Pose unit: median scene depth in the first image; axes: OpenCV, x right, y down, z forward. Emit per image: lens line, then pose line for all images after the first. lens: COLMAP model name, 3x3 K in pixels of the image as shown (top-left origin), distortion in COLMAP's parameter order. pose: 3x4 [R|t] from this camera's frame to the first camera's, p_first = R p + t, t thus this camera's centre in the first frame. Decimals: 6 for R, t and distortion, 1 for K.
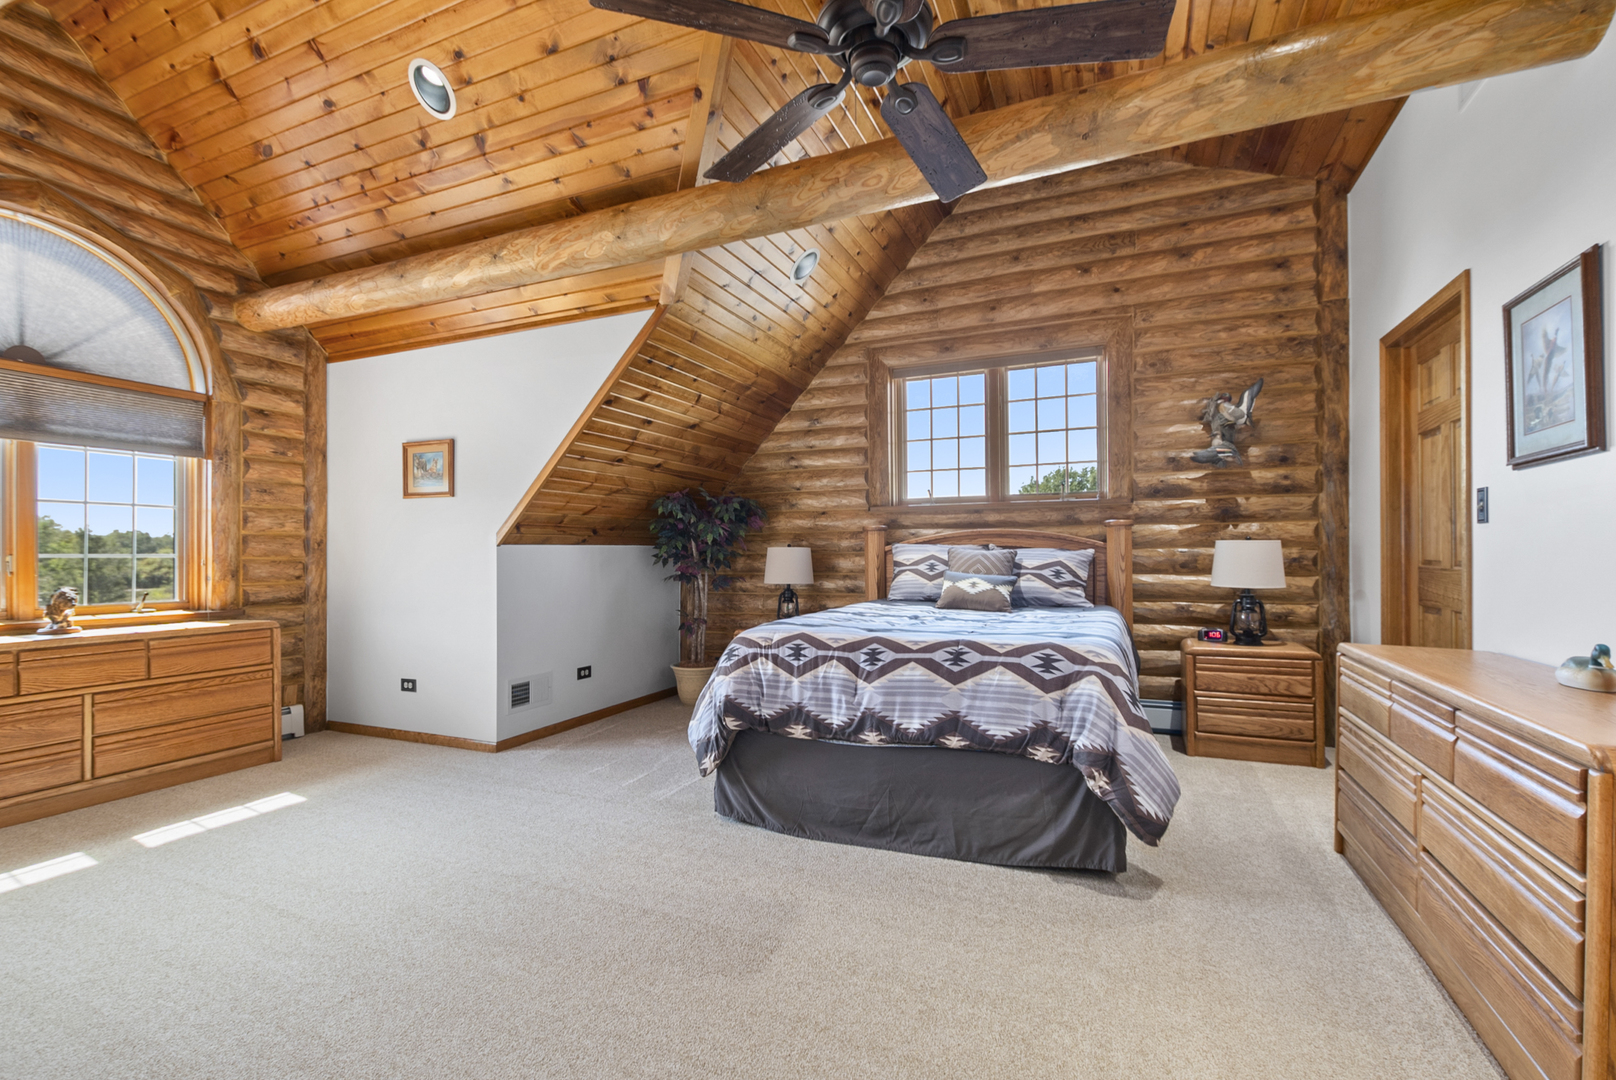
lens RADIAL K [[720.8, 0, 833.9], [0, 720.8, 555.0], [0, 0, 1]] dist [0.000318, -0.000491]
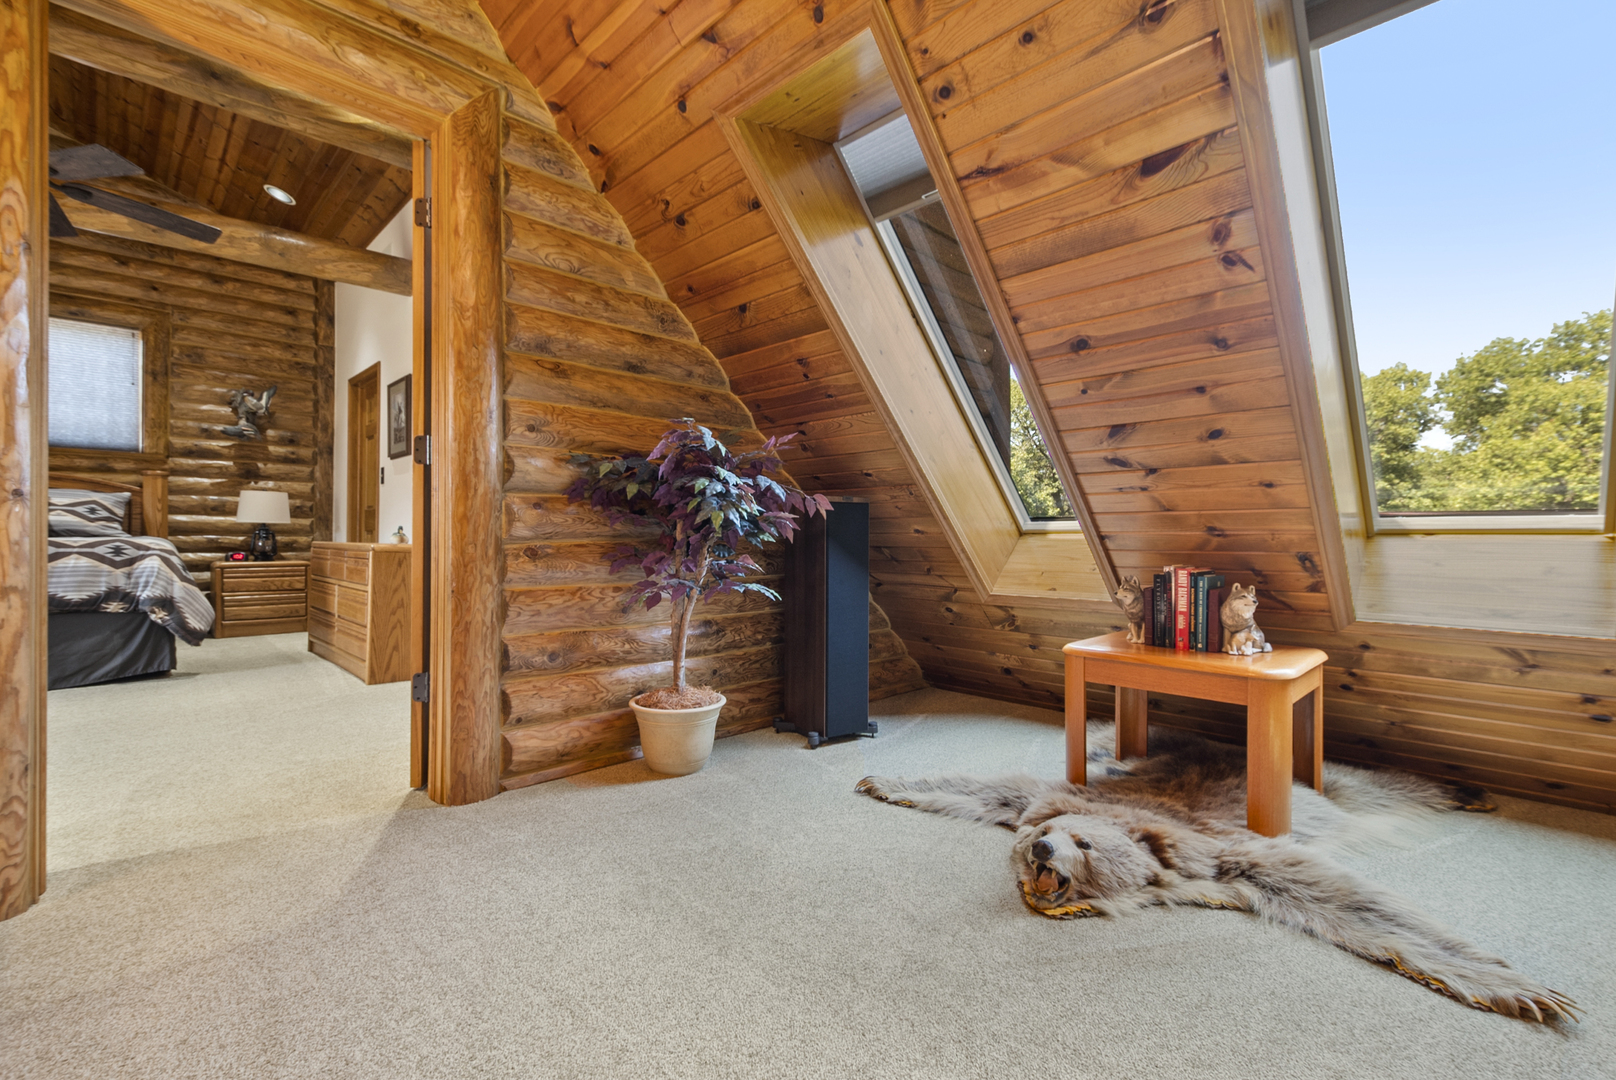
lens RADIAL K [[720.8, 0, 805.0], [0, 720.8, 543.4], [0, 0, 1]] dist [0.000318, -0.000491]
pose [[0.411700, 0.005321, 0.911304, -0.313084], [-0.013701, 0.999906, 0.000351, 0.067451], [-0.911216, -0.012630, 0.411734, -0.613000]]
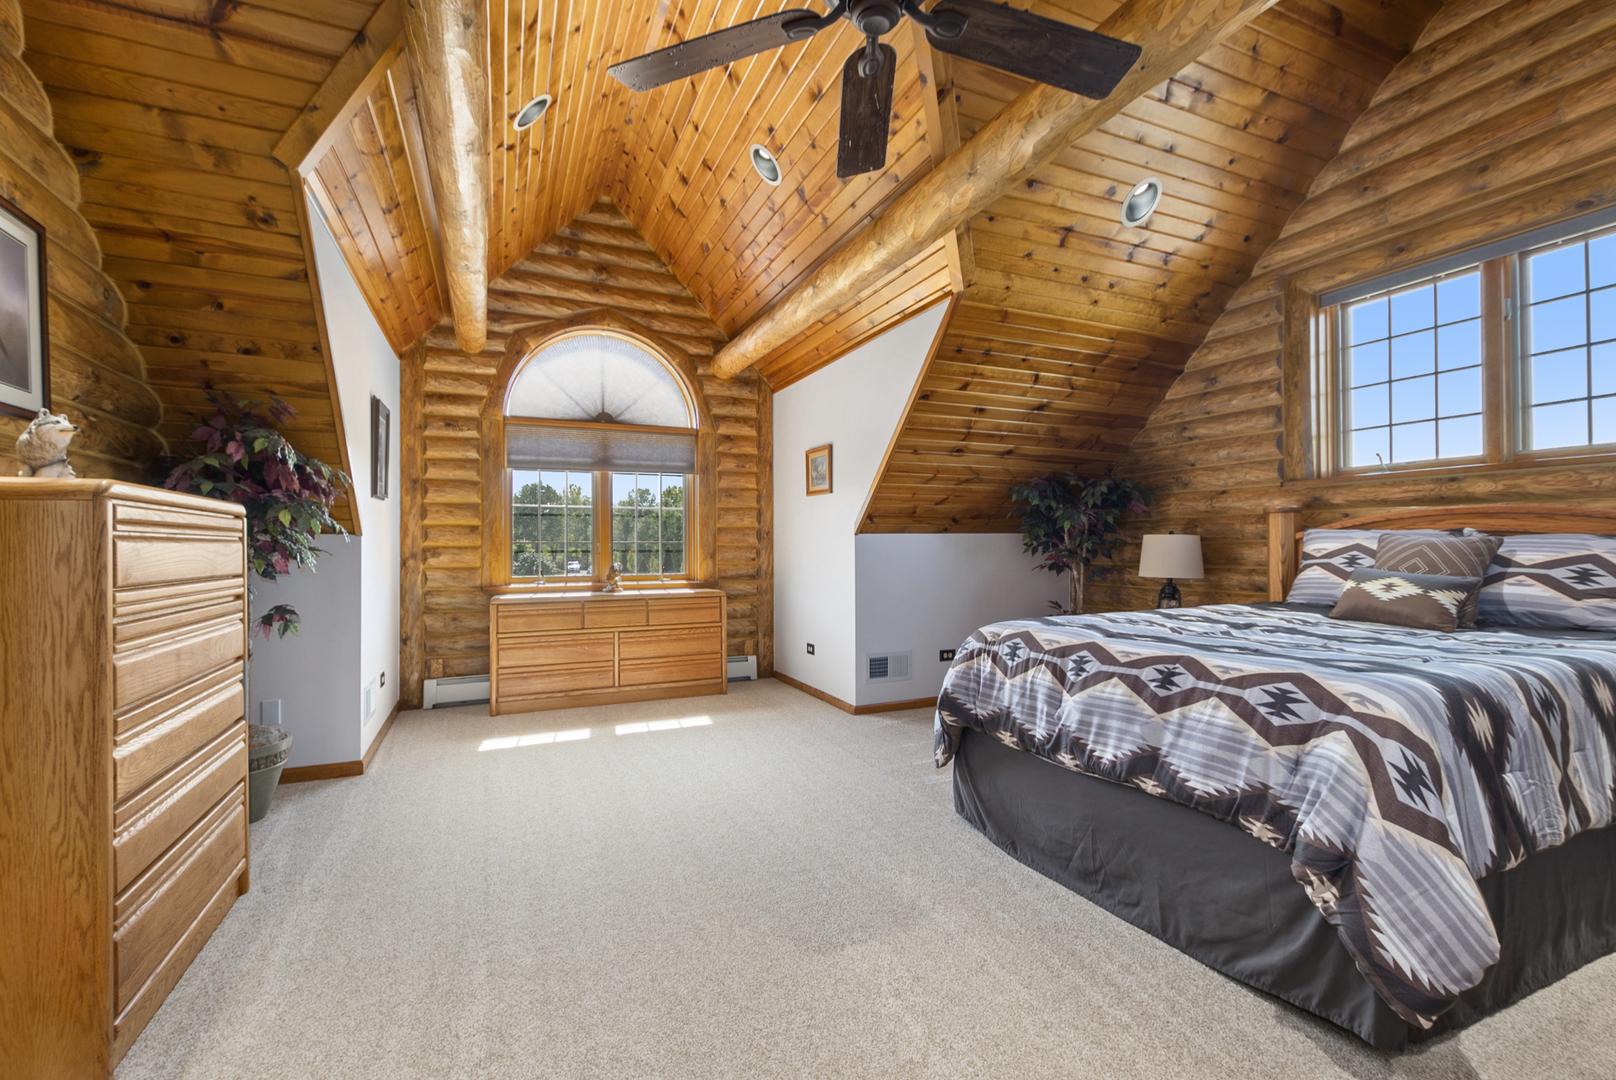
lens RADIAL K [[720.8, 0, 800.4], [0, 720.8, 546.3], [0, 0, 1]] dist [0.000318, -0.000491]
pose [[0.728028, 0.005681, -0.685524, 0.260062], [-0.001810, 0.999978, 0.006365, -0.001768], [0.685545, -0.003393, 0.728022, 0.109698]]
